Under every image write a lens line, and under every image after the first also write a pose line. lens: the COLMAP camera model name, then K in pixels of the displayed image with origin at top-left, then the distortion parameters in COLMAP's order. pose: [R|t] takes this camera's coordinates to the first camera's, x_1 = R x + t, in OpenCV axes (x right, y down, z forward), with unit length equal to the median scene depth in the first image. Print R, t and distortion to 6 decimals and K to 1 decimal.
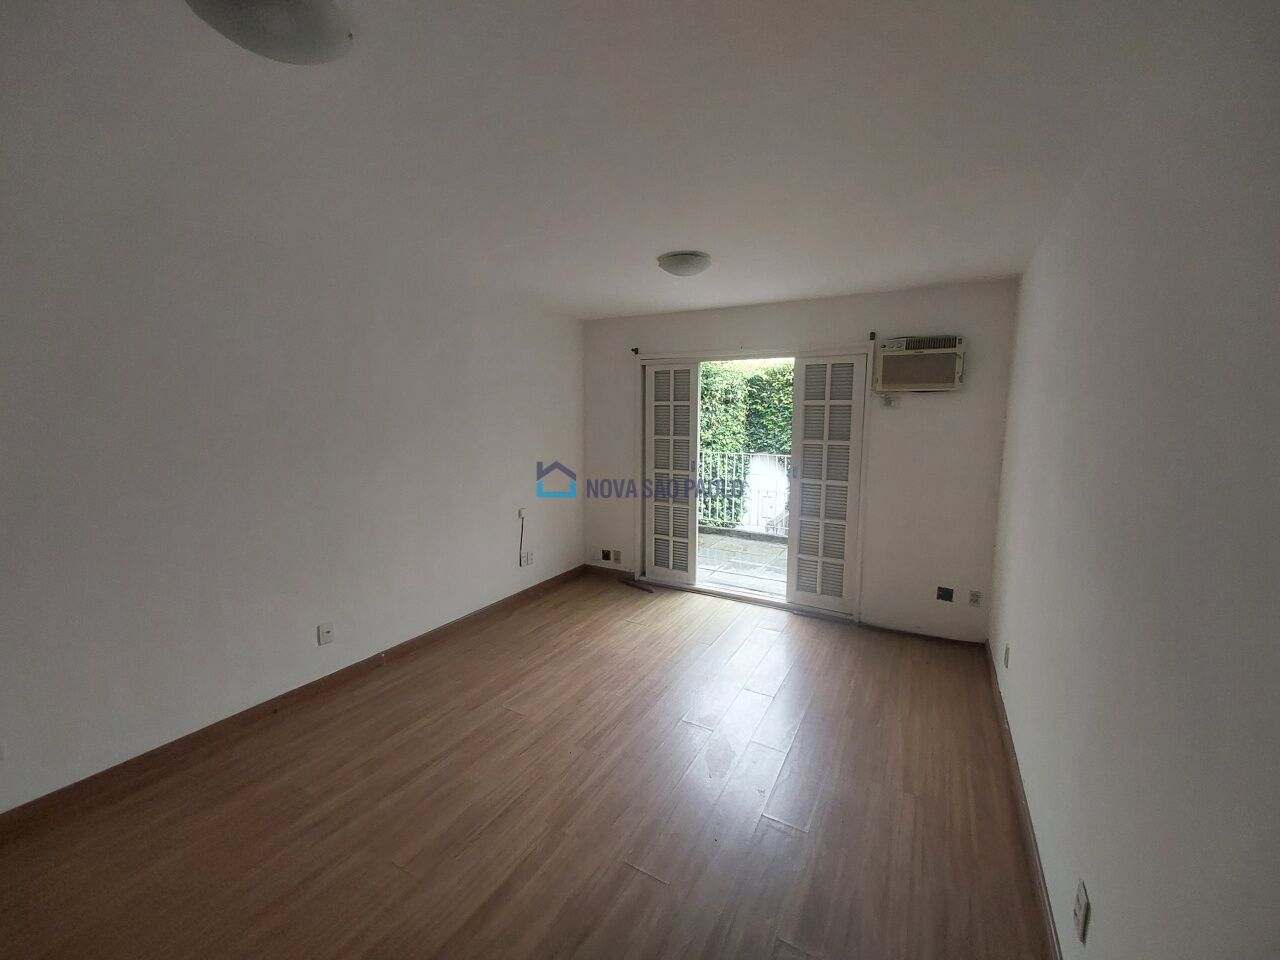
lens RADIAL K [[509.3, 0, 639.1], [0, 509.3, 478.3], [0, 0, 1]] dist [-0.002573, -0.000603]
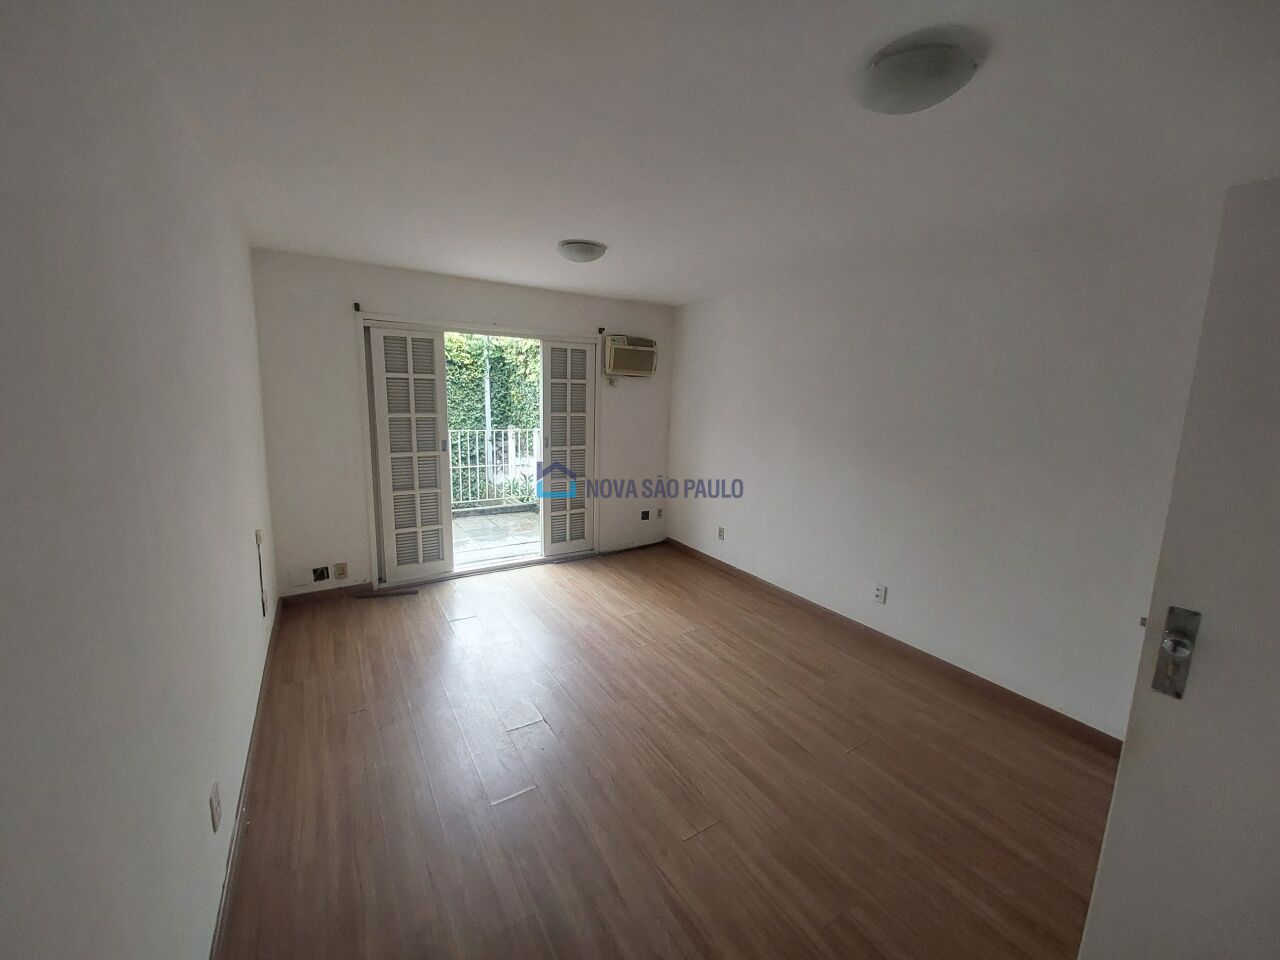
lens RADIAL K [[509.3, 0, 646.9], [0, 509.3, 478.4], [0, 0, 1]] dist [-0.002573, -0.000603]
pose [[0.469966, -0.140740, 0.871392, -0.592800], [0.091057, 0.989670, 0.110734, -0.036649], [-0.877975, 0.027305, 0.477927, 0.258557]]
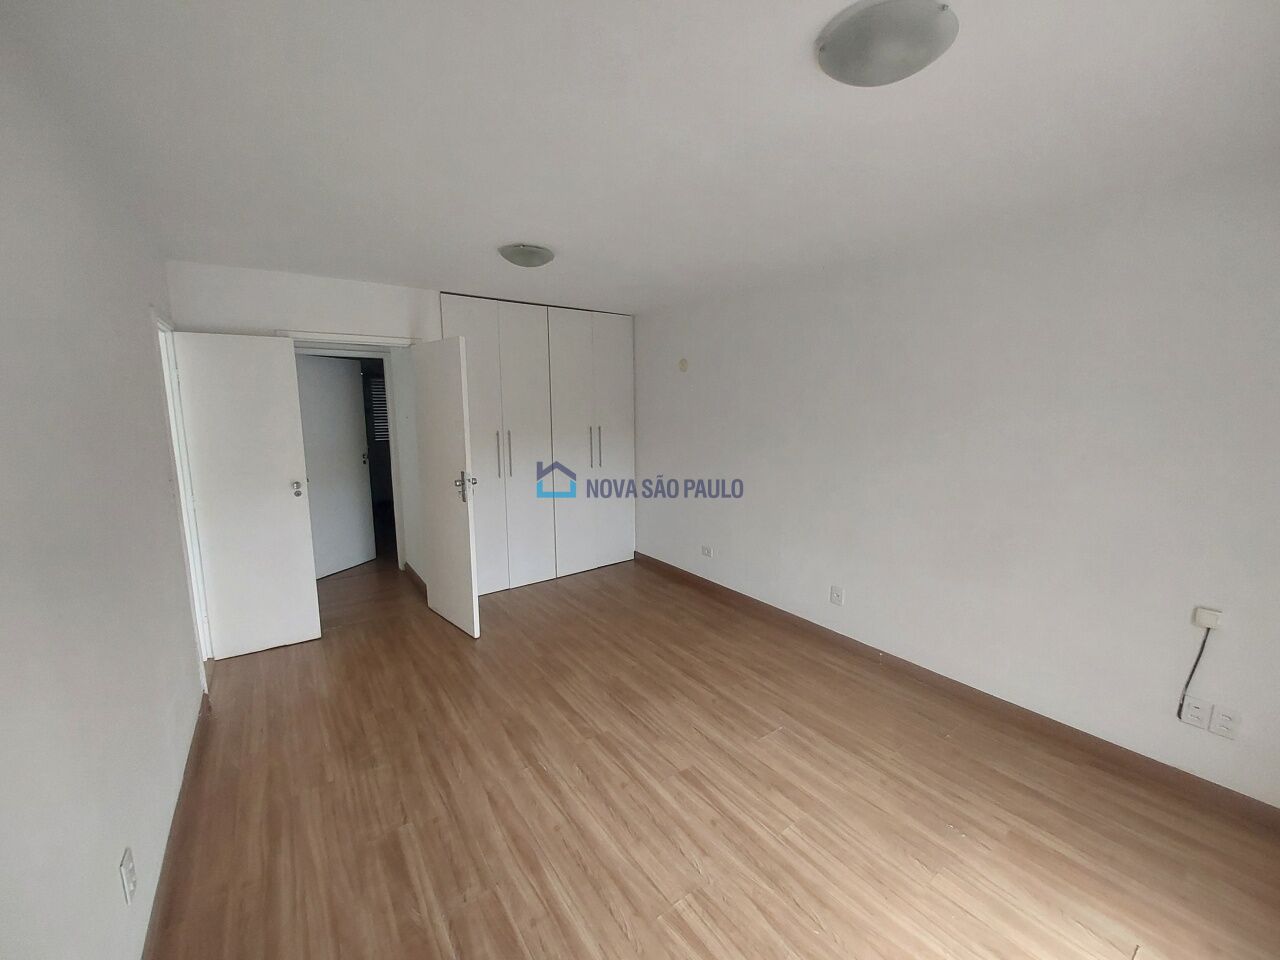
lens RADIAL K [[509.3, 0, 643.9], [0, 509.3, 475.7], [0, 0, 1]] dist [-0.002573, -0.000603]
pose [[-0.412575, 0.126998, -0.902027, 0.416819], [-0.115546, 0.974939, 0.190113, -0.094634], [0.903566, 0.182661, -0.387562, 0.729644]]
